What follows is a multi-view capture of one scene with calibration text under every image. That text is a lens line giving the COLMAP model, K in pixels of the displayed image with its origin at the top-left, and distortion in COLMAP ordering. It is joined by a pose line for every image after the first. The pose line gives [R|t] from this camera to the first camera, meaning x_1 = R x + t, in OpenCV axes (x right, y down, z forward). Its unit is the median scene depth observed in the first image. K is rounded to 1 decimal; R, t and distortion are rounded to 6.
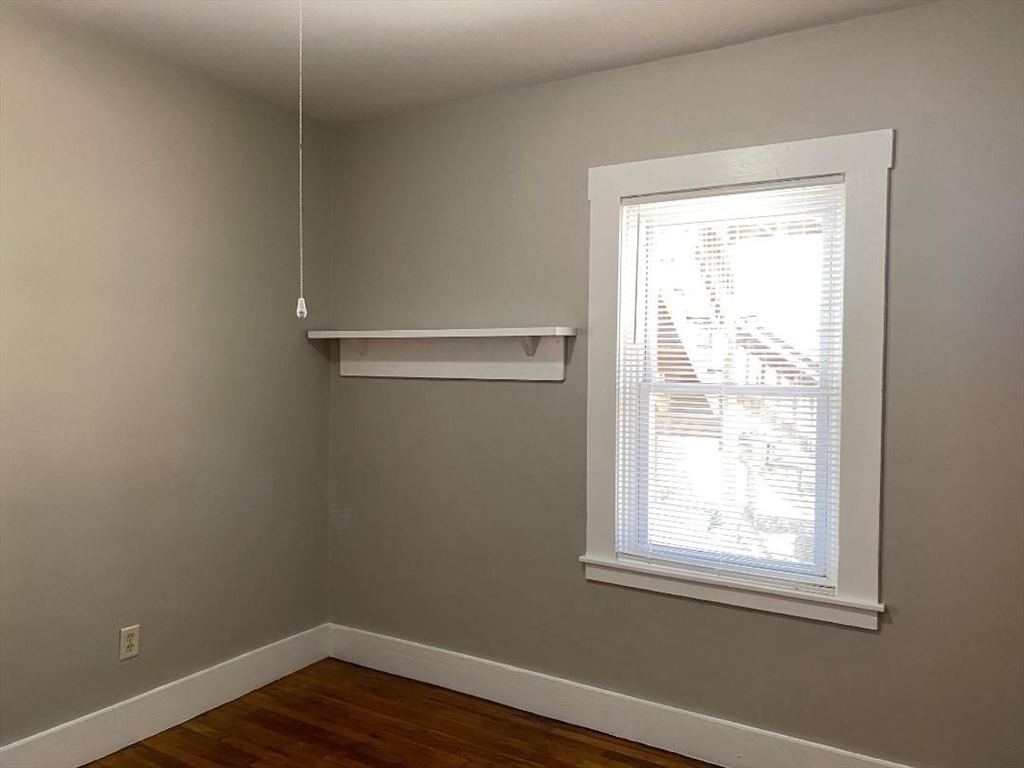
lens RADIAL K [[810.1, 0, 471.9], [0, 810.1, 387.0], [0, 0, 1]] dist [0.066154, -0.168126]
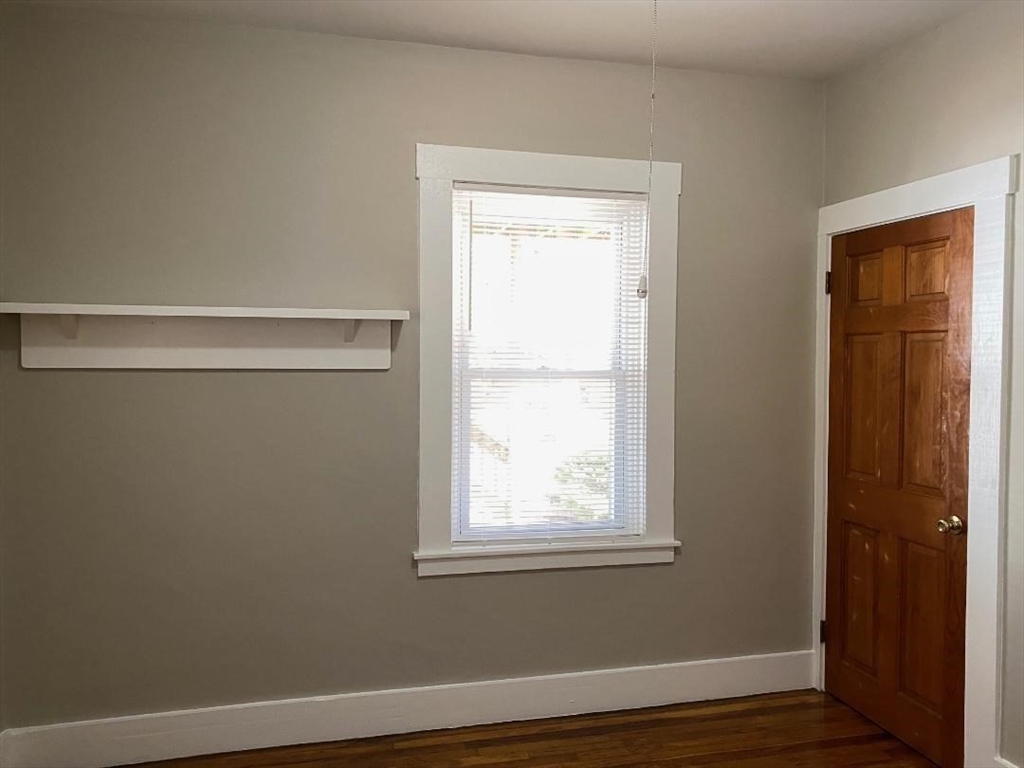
lens RADIAL K [[789.4, 0, 512.0], [0, 789.4, 384.0], [0, 0, 1]] dist [0.061433, -0.061436]
pose [[0.675993, -0.036194, 0.736018, -0.467732], [0.020427, 0.999330, 0.030381, -0.015664], [-0.736624, -0.005503, 0.676280, 0.292833]]
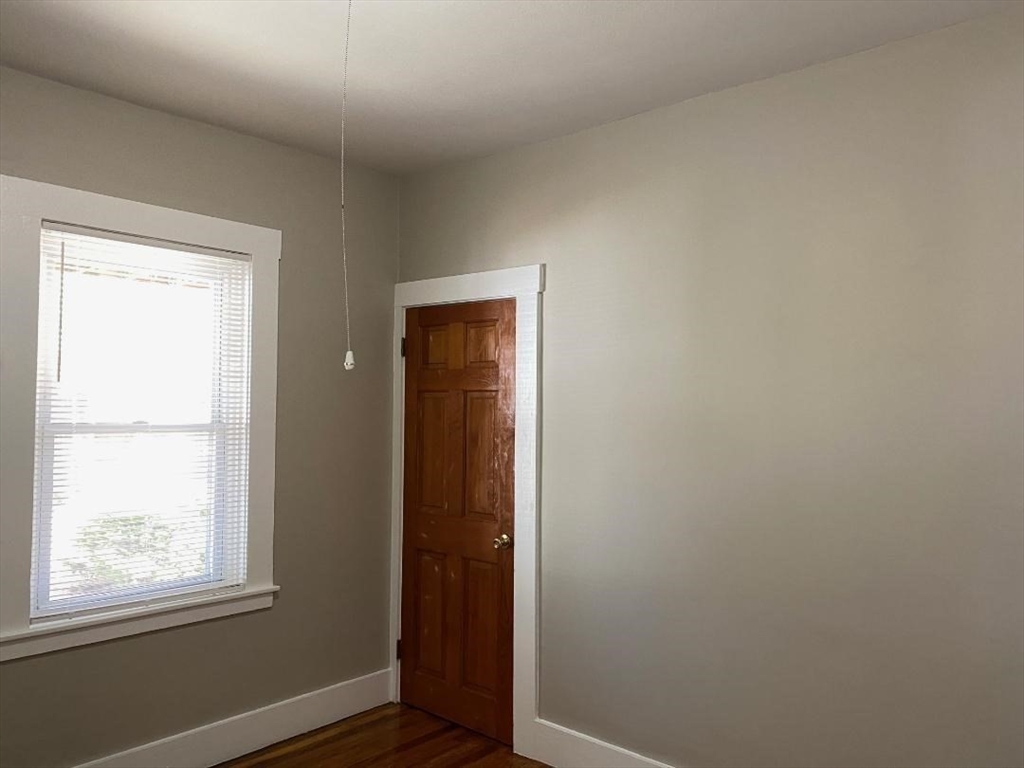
lens RADIAL K [[789.4, 0, 512.0], [0, 789.4, 384.0], [0, 0, 1]] dist [0.061433, -0.061436]
pose [[0.140685, 0.016540, 0.989916, -0.601083], [0.015517, 0.999701, -0.018909, -0.025158], [-0.989933, 0.018021, 0.140386, 0.354488]]
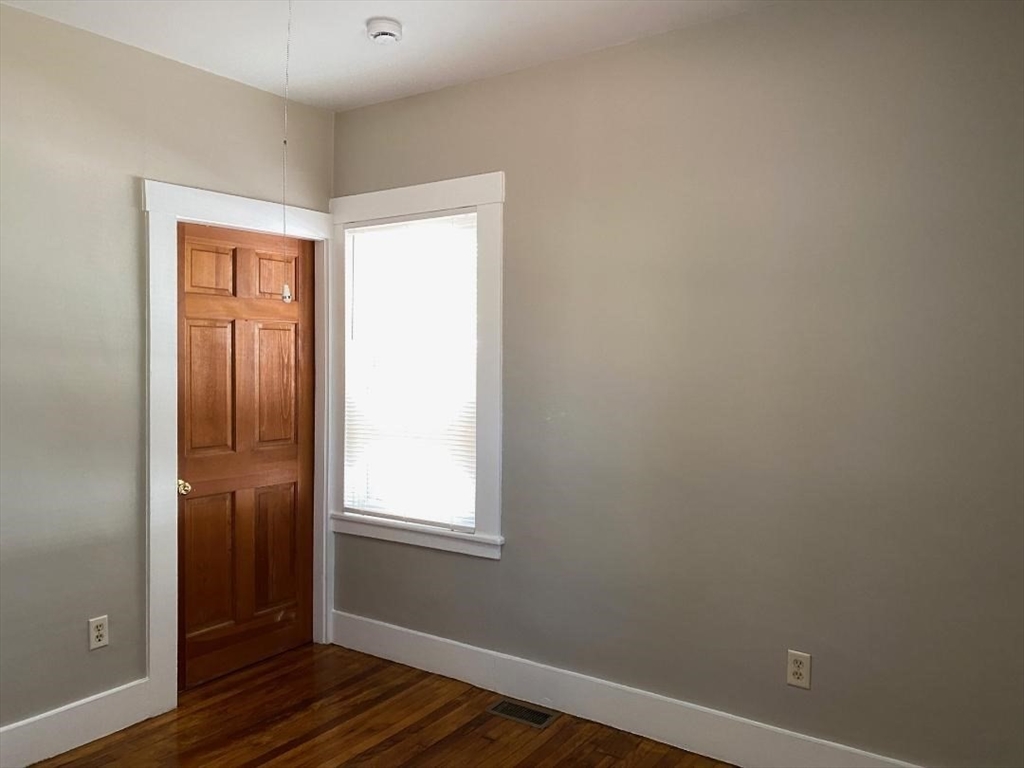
lens RADIAL K [[789.4, 0, 512.0], [0, 789.4, 384.0], [0, 0, 1]] dist [0.061433, -0.061436]
pose [[0.999756, -0.011446, 0.018911, 0.409684], [0.011623, 0.999889, -0.009276, 0.027509], [-0.018803, 0.009494, 0.999778, -0.210272]]
